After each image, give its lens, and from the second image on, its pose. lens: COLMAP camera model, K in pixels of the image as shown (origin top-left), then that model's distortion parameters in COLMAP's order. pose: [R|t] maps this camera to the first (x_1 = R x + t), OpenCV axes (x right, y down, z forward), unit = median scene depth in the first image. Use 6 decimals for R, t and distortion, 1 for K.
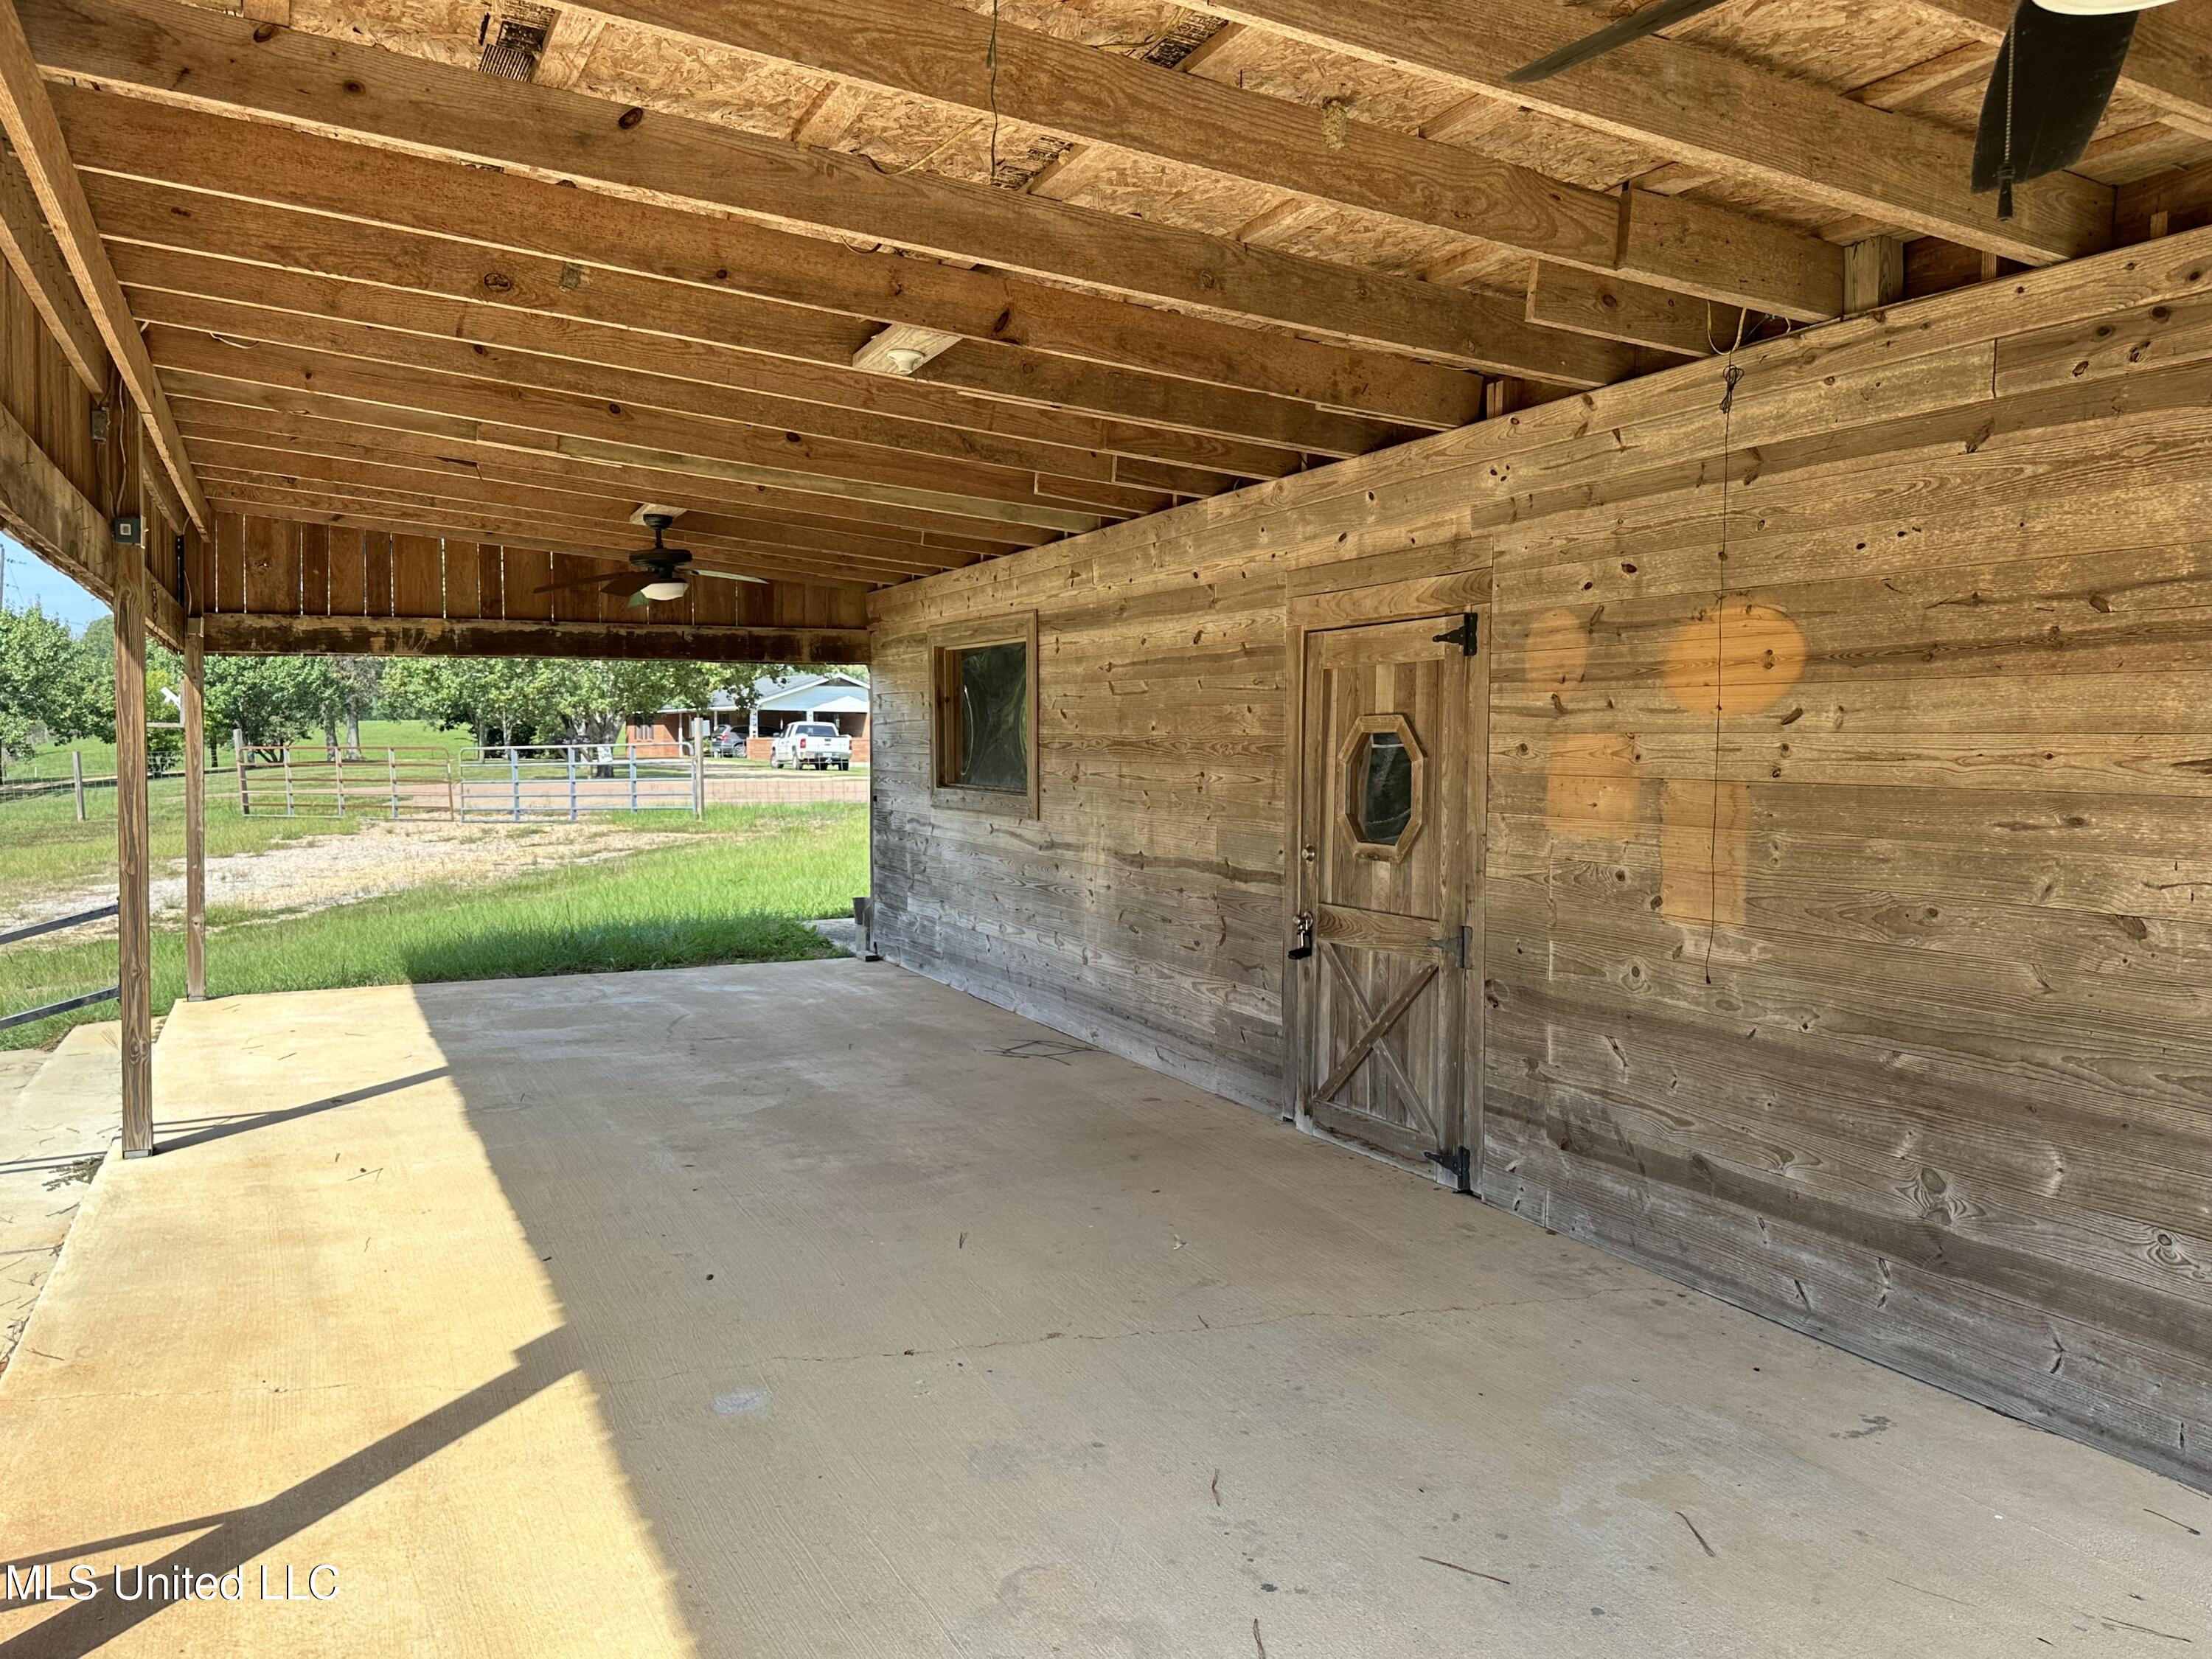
lens RADIAL K [[1678.1, 0, 1095.7], [0, 1678.1, 812.8], [0, 0, 1]] dist [0.017498, -0.024748]
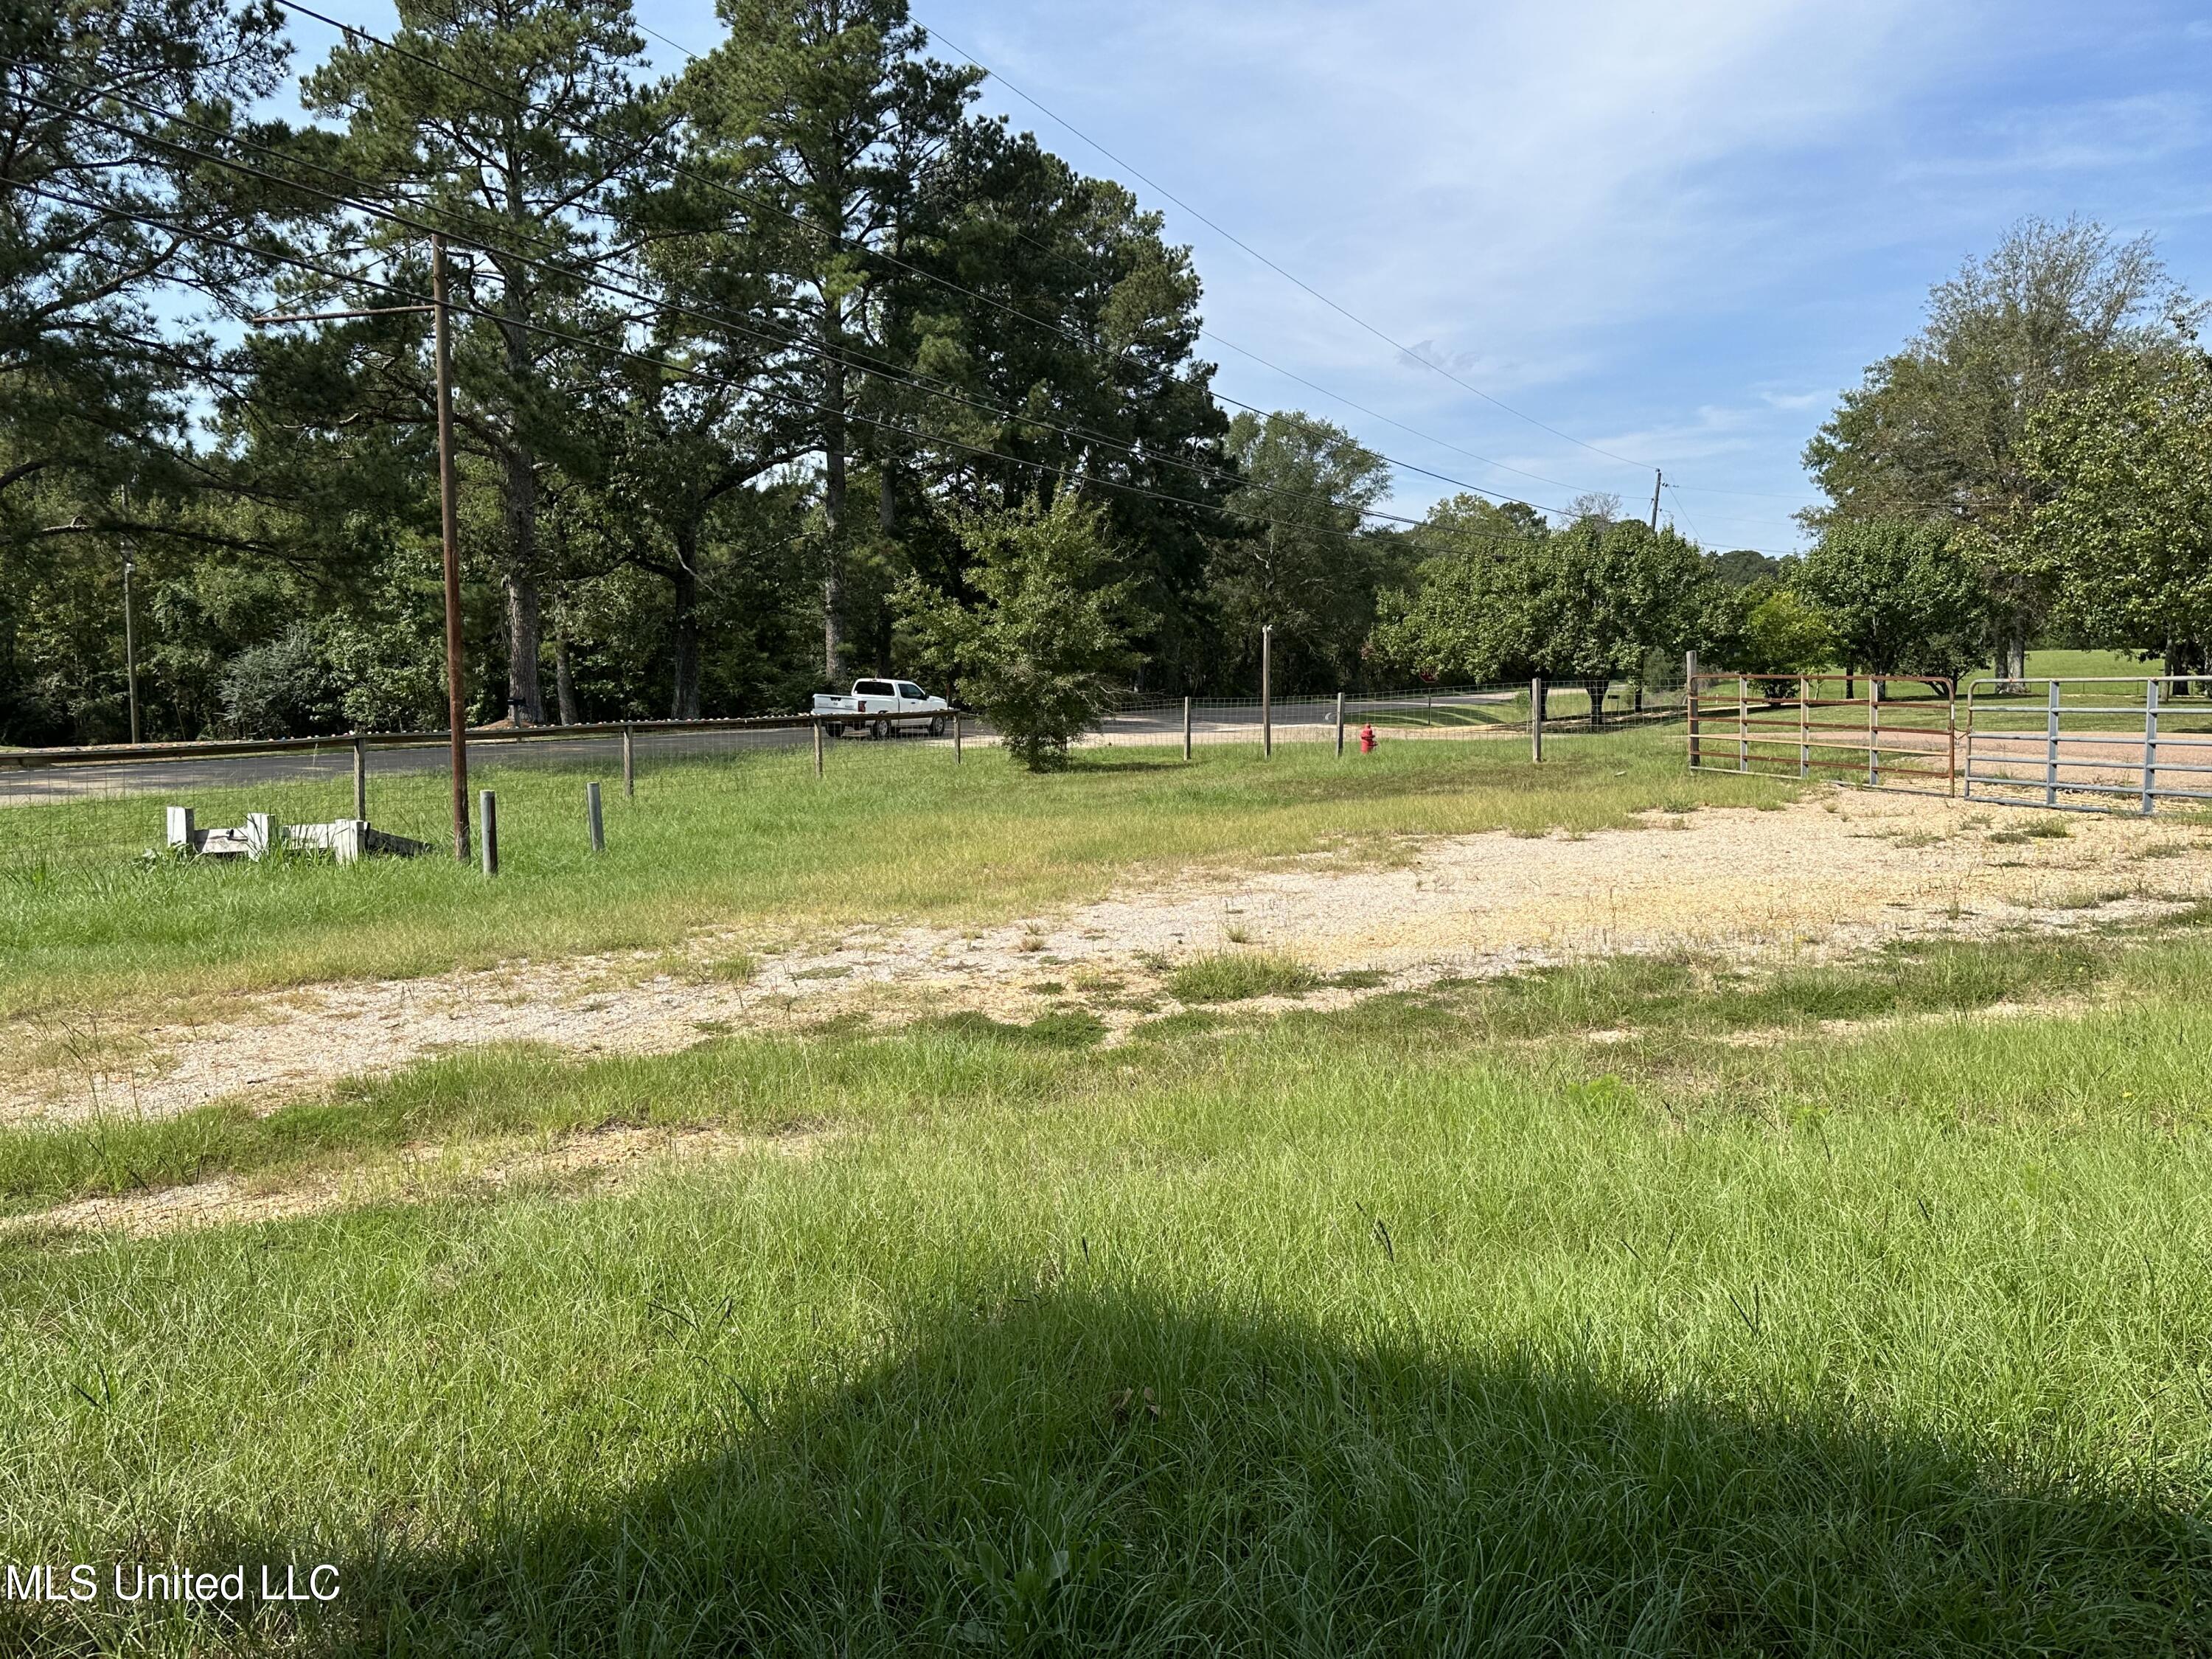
lens RADIAL K [[1710.1, 0, 1120.6], [0, 1710.1, 837.0], [0, 0, 1]] dist [0.047918, -0.021149]
pose [[0.606673, 0.087259, -0.790148, -0.160648], [-0.045072, 0.996134, 0.075400, -0.042859], [0.793673, -0.010130, 0.608260, 1.033121]]
